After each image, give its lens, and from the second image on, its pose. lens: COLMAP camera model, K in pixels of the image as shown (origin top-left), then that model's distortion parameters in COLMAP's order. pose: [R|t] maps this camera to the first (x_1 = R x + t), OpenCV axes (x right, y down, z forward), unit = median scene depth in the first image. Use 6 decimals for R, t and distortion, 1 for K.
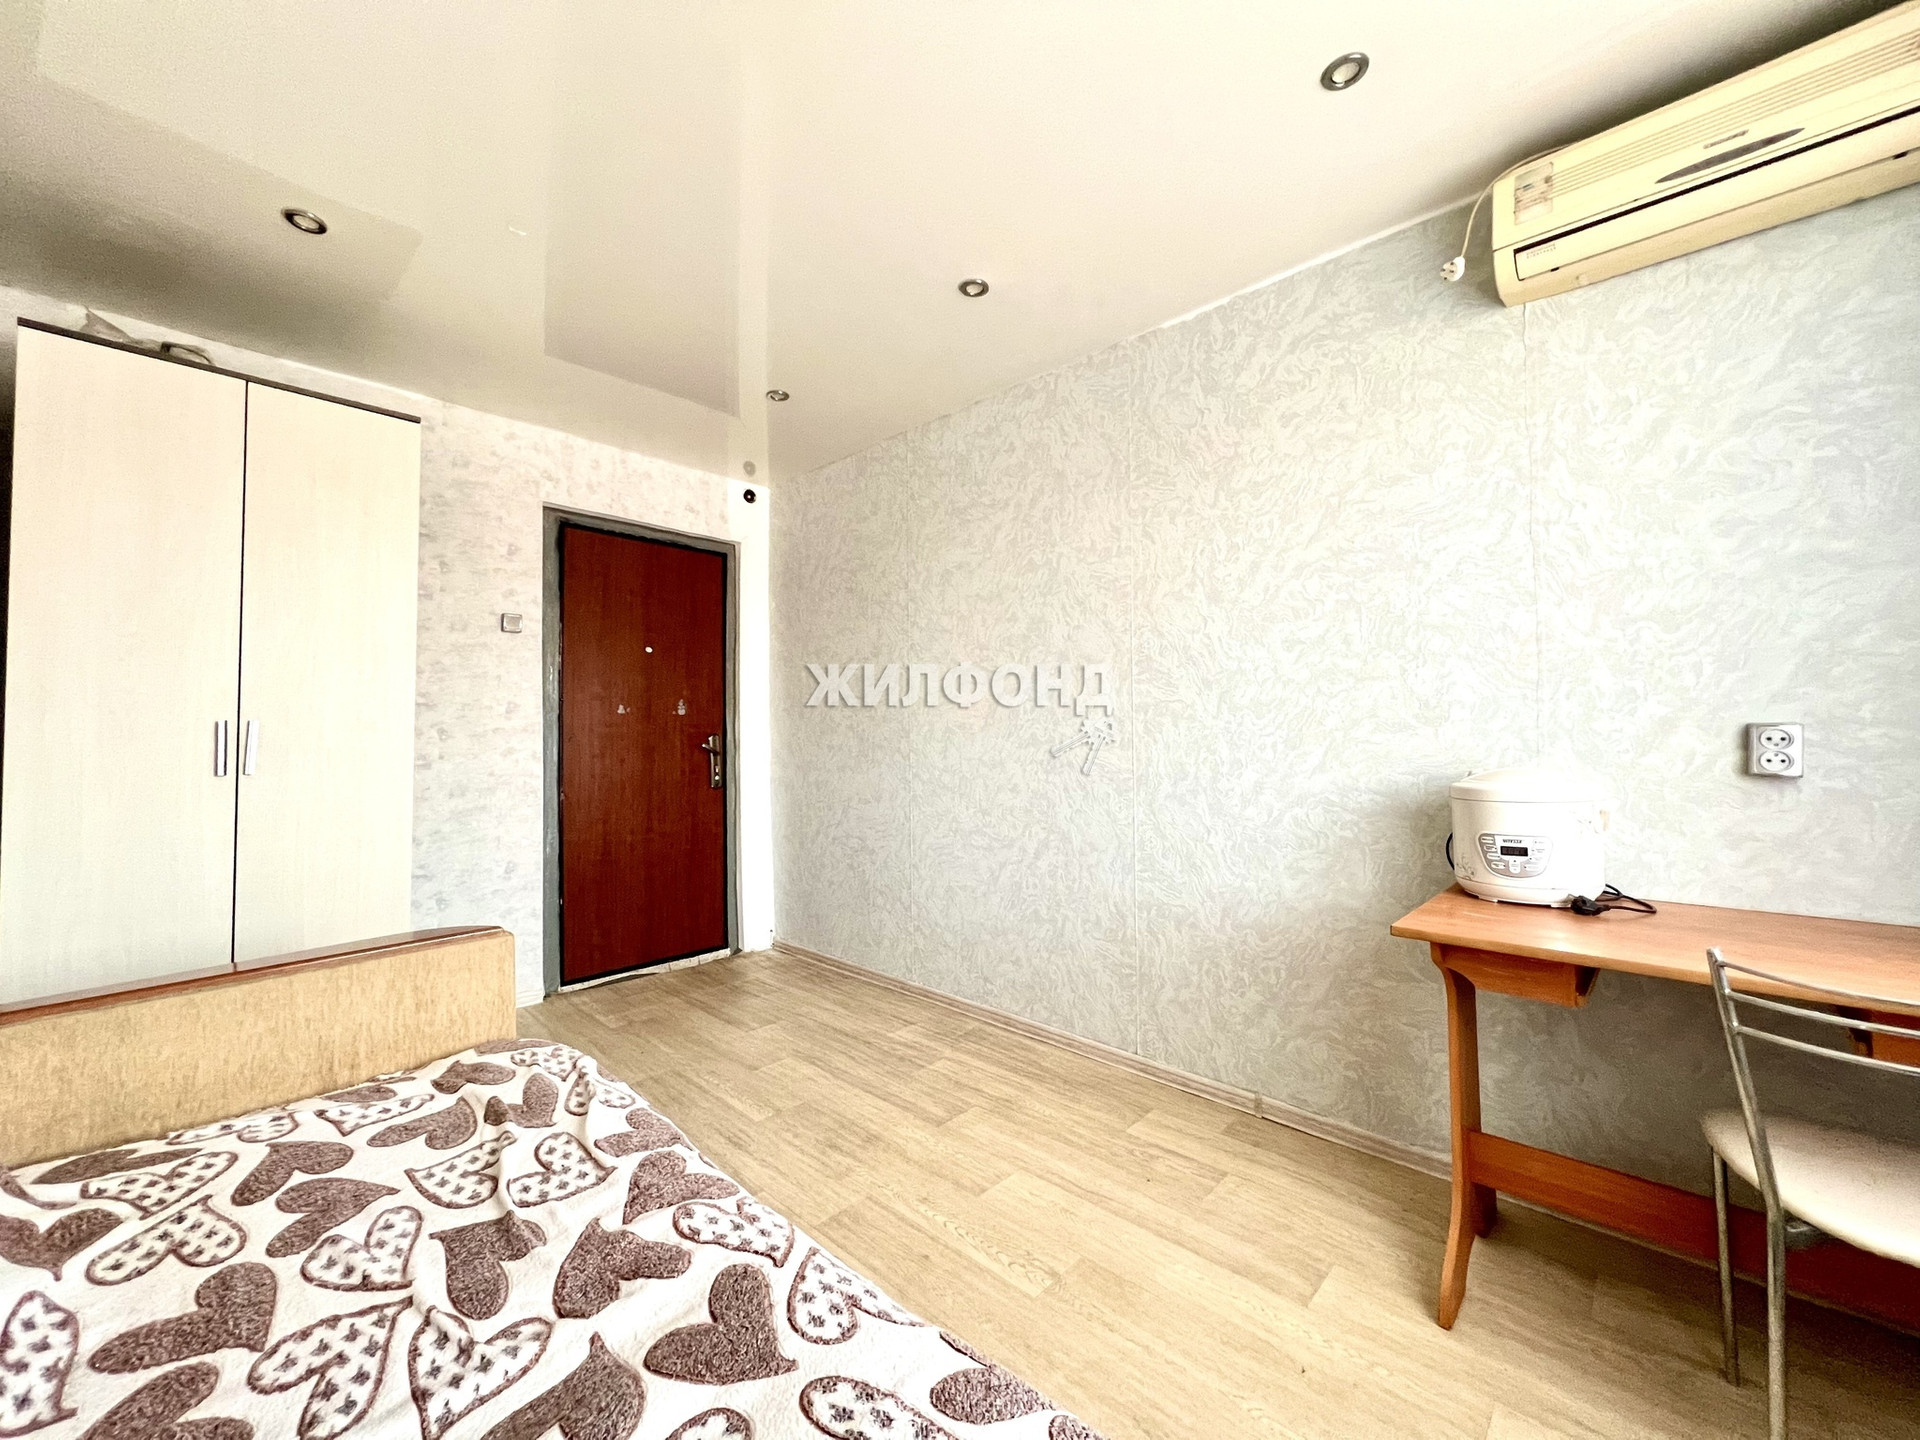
lens RADIAL K [[764.9, 0, 955.3], [0, 764.9, 716.2], [0, 0, 1]] dist [-0.002569, -0.000147]
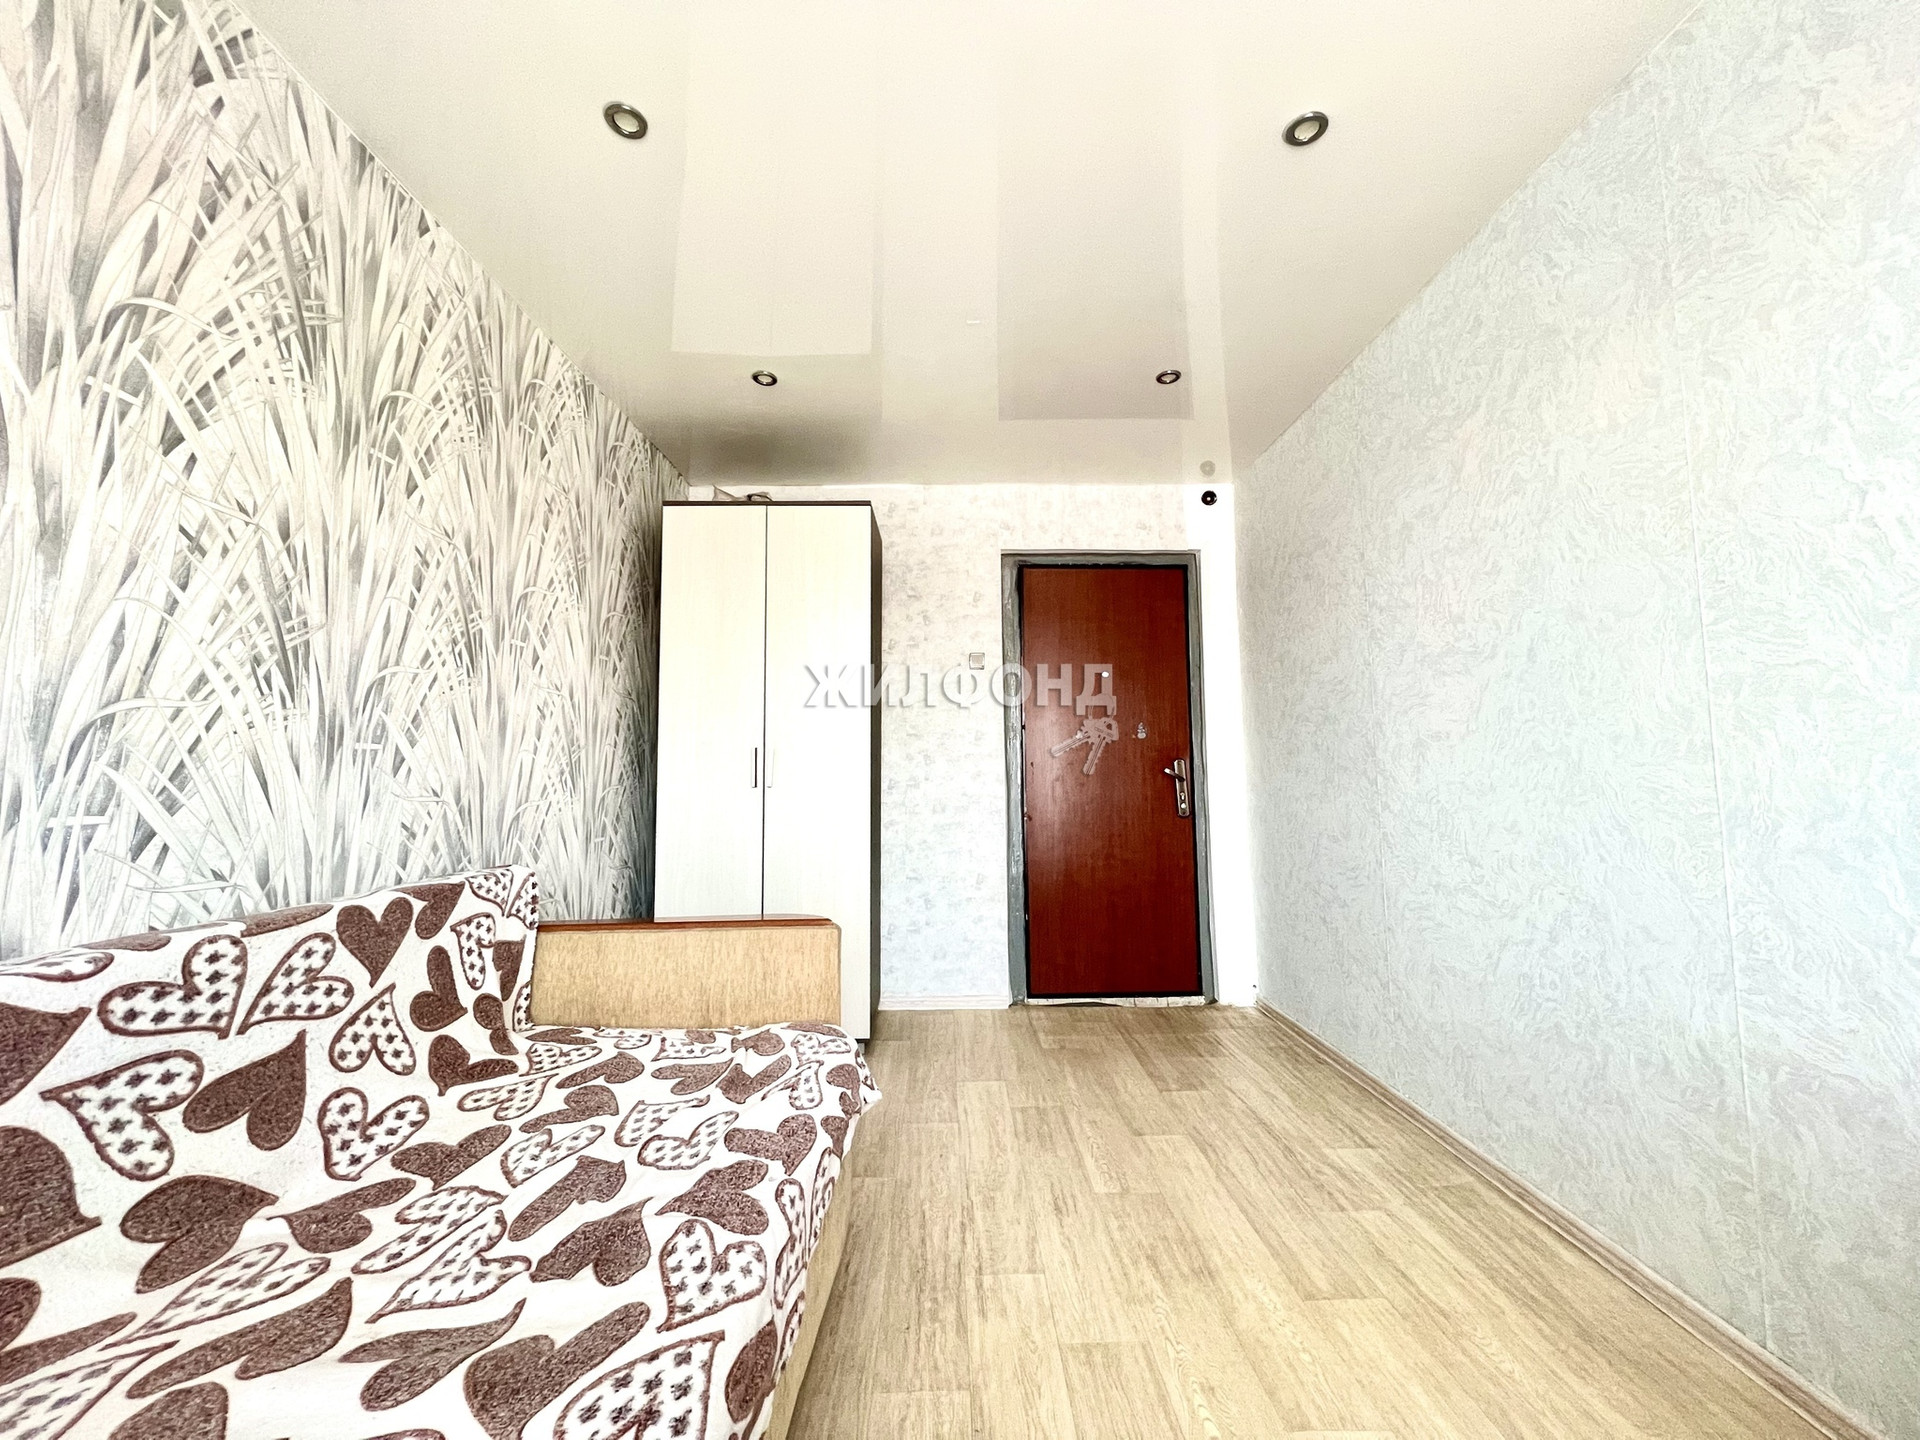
lens RADIAL K [[764.9, 0, 955.3], [0, 764.9, 716.2], [0, 0, 1]] dist [-0.002569, -0.000147]
pose [[0.696375, -0.057362, -0.715382, 0.235328], [0.021345, 0.998015, -0.059247, 0.030825], [0.717361, 0.025988, 0.696217, 0.221887]]
